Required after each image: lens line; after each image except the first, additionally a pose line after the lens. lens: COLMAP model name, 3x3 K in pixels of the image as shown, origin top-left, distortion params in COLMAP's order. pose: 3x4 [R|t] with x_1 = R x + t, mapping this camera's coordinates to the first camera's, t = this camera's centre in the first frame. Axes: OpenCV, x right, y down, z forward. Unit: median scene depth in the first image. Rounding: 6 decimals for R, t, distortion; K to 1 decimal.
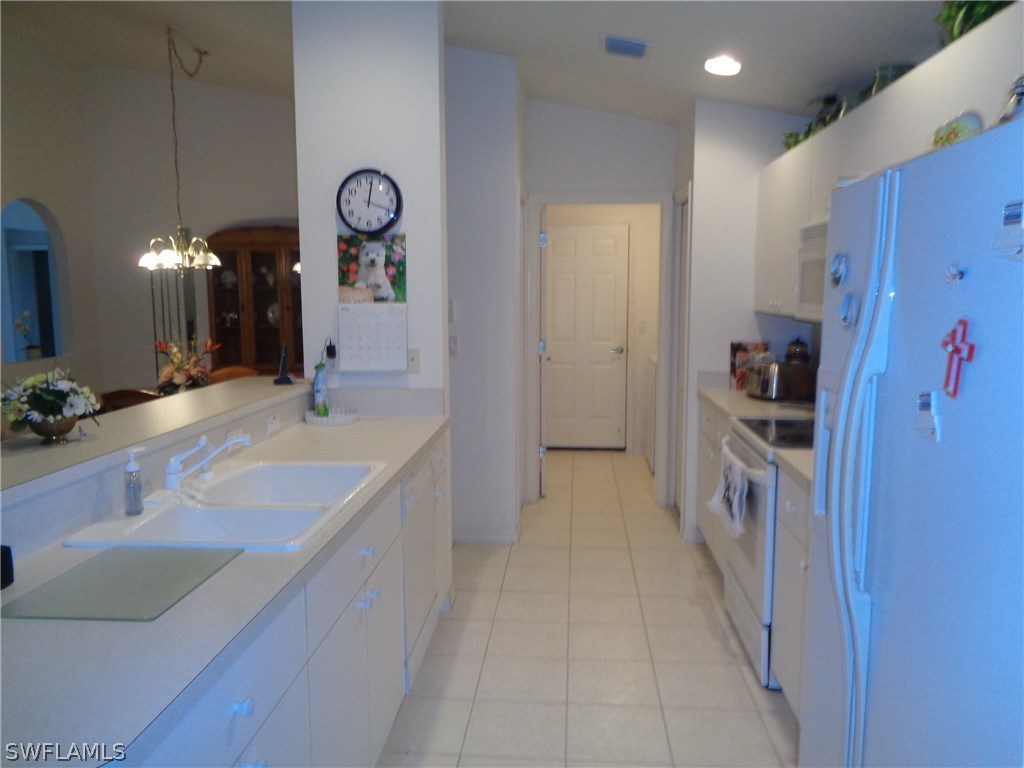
lens RADIAL K [[759.9, 0, 512.0], [0, 759.9, 384.0], [0, 0, 1]] dist [0.004430, 0.002957]
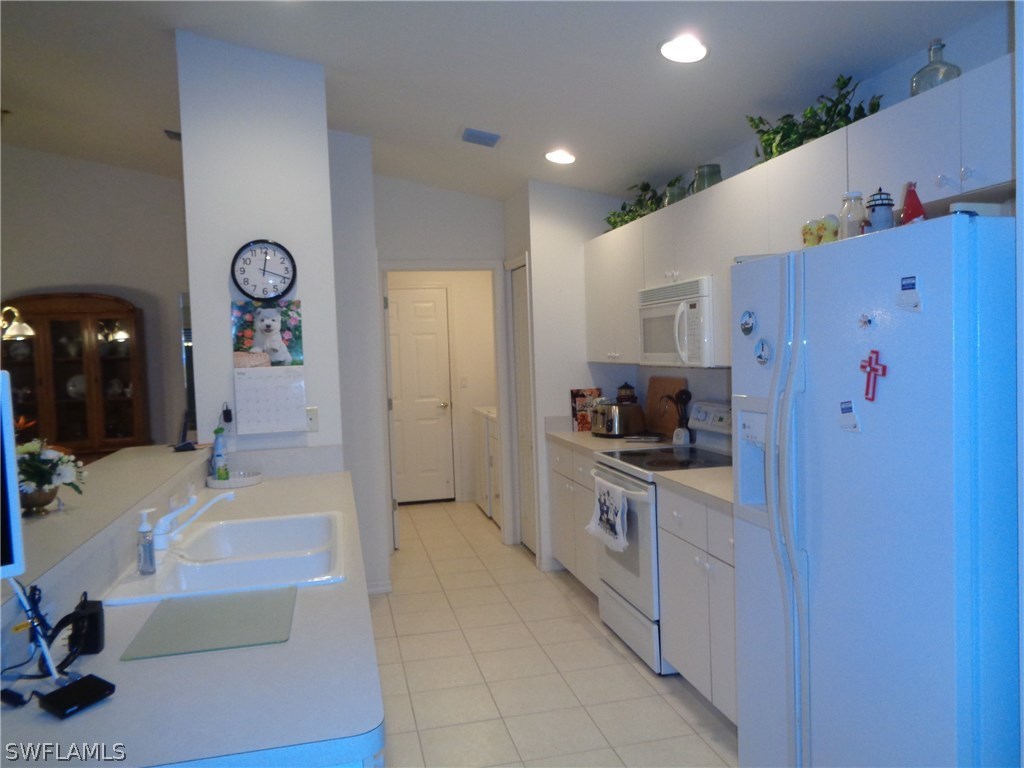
lens RADIAL K [[759.9, 0, 512.0], [0, 759.9, 384.0], [0, 0, 1]] dist [0.004430, 0.002957]
pose [[0.952813, -0.046191, 0.300023, -0.180992], [0.070221, 0.995086, -0.069807, 0.012393], [-0.295324, 0.087581, 0.951374, -0.080860]]
